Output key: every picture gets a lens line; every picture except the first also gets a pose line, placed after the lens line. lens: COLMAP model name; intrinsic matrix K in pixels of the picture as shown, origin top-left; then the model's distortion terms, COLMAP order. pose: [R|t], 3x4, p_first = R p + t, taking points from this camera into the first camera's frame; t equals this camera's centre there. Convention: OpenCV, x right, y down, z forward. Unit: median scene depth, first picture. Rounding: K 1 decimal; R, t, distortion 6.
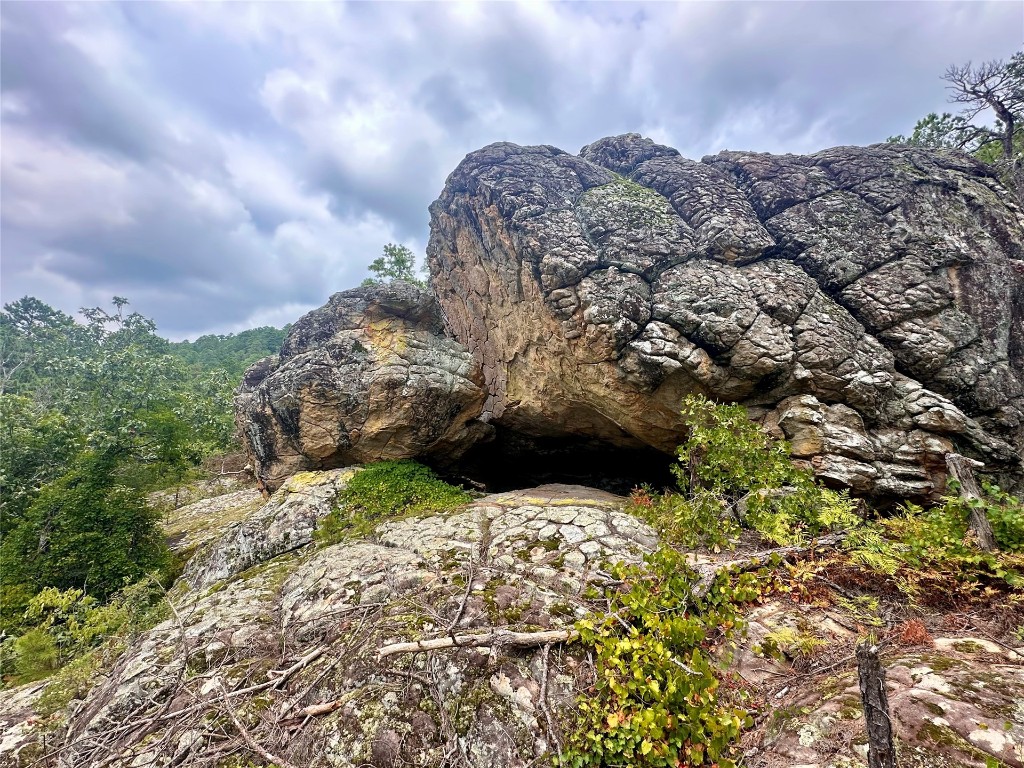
lens RADIAL K [[470.3, 0, 512.5], [0, 470.3, 389.4], [0, 0, 1]] dist [-0.009405, -0.000253]
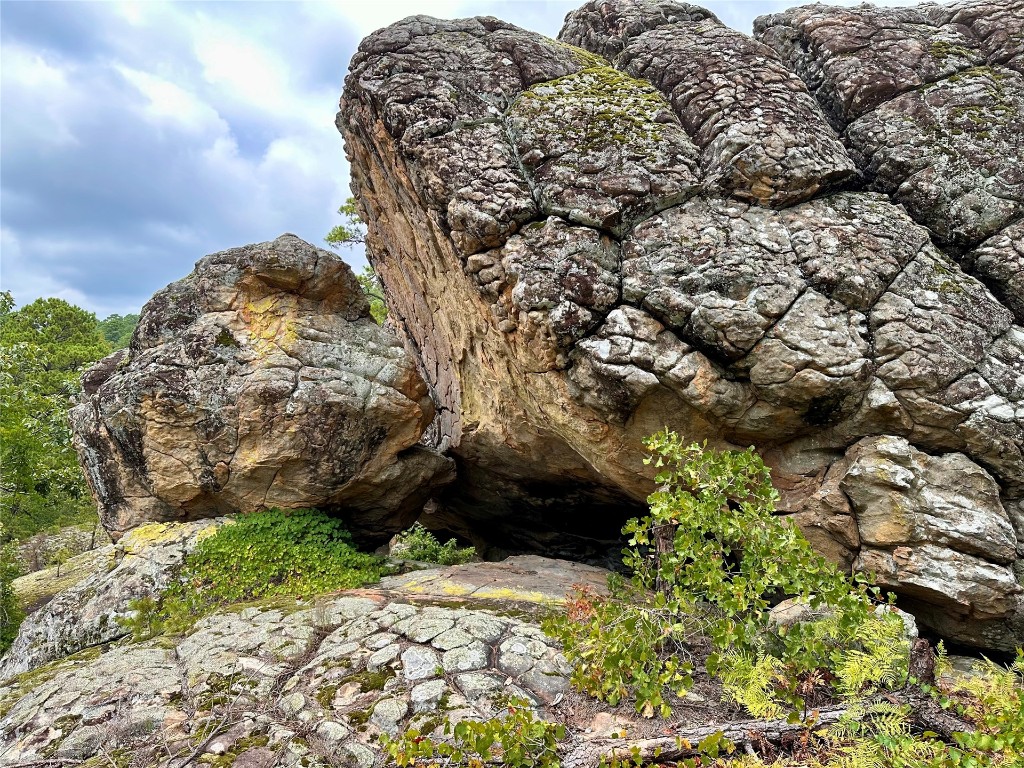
lens RADIAL K [[713.1, 0, 506.1], [0, 713.1, 389.4], [0, 0, 1]] dist [0.056596, -0.071227]
pose [[0.988967, 0.014645, -0.147409, 0.274054], [-0.013447, 0.999868, 0.009119, -0.042359], [0.147523, -0.007037, 0.989034, 0.070294]]
